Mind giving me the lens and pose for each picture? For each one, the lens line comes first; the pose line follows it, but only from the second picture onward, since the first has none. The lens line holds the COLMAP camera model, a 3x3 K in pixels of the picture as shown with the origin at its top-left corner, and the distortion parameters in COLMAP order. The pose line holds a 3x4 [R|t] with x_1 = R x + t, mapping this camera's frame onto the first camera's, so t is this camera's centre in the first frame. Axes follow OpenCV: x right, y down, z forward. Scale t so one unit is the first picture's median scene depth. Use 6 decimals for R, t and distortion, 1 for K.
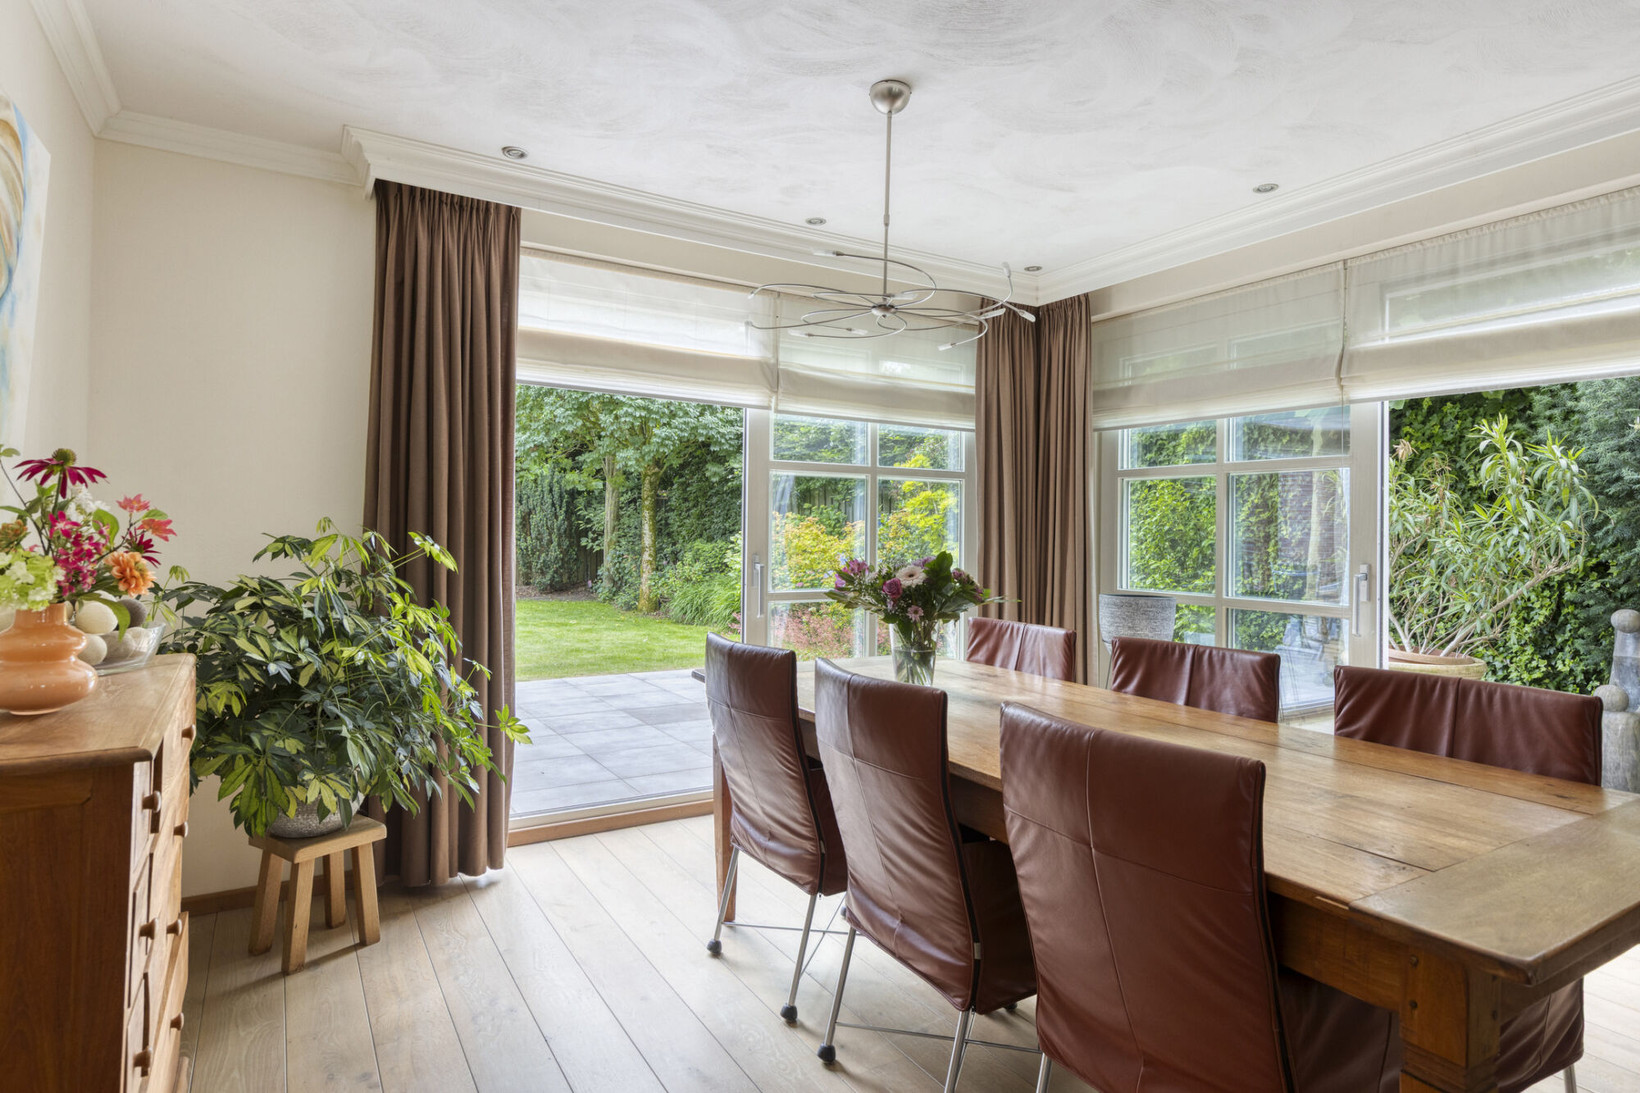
lens RADIAL K [[904.4, 0, 818.2], [0, 904.4, 539.3], [0, 0, 1]] dist [0.011806, -0.007131]
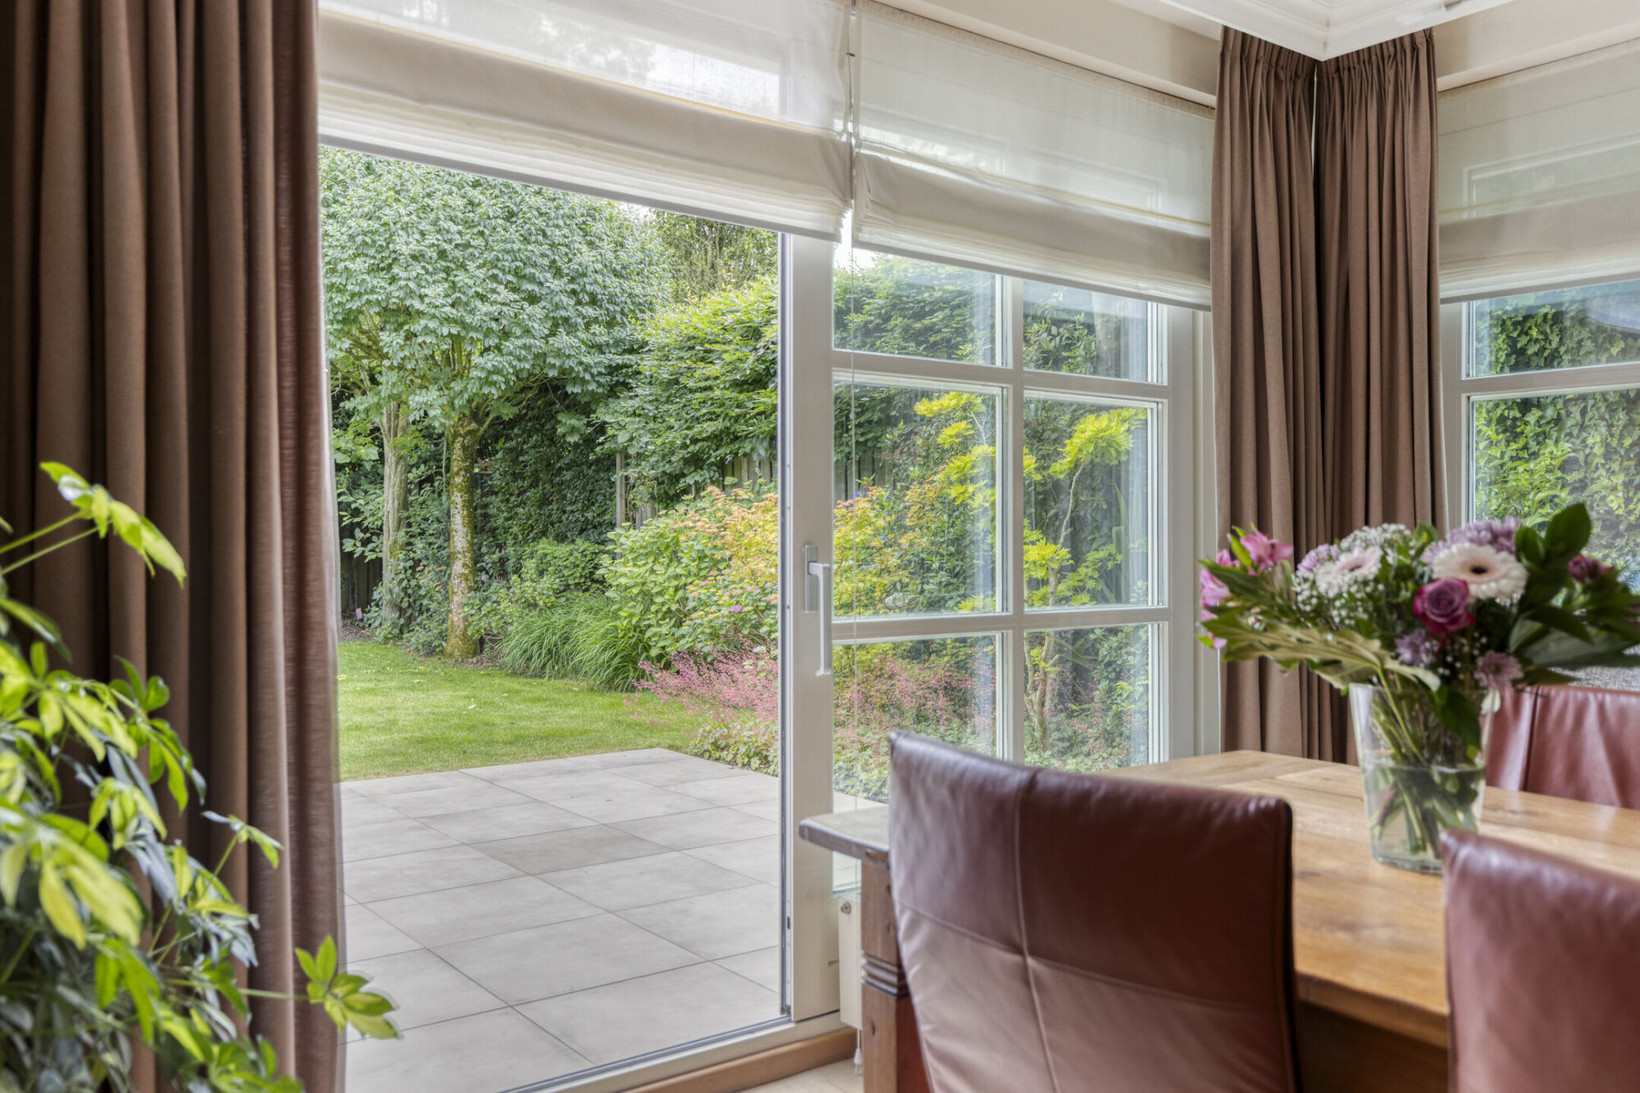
lens RADIAL K [[1316.7, 0, 823.4], [0, 1316.7, 558.1], [0, 0, 1]] dist [0.014784, -0.005619]
pose [[0.994314, -0.012036, 0.105801, -0.043753], [0.010796, 0.999866, 0.012283, 0.005017], [-0.105935, -0.011071, 0.994311, 0.097633]]
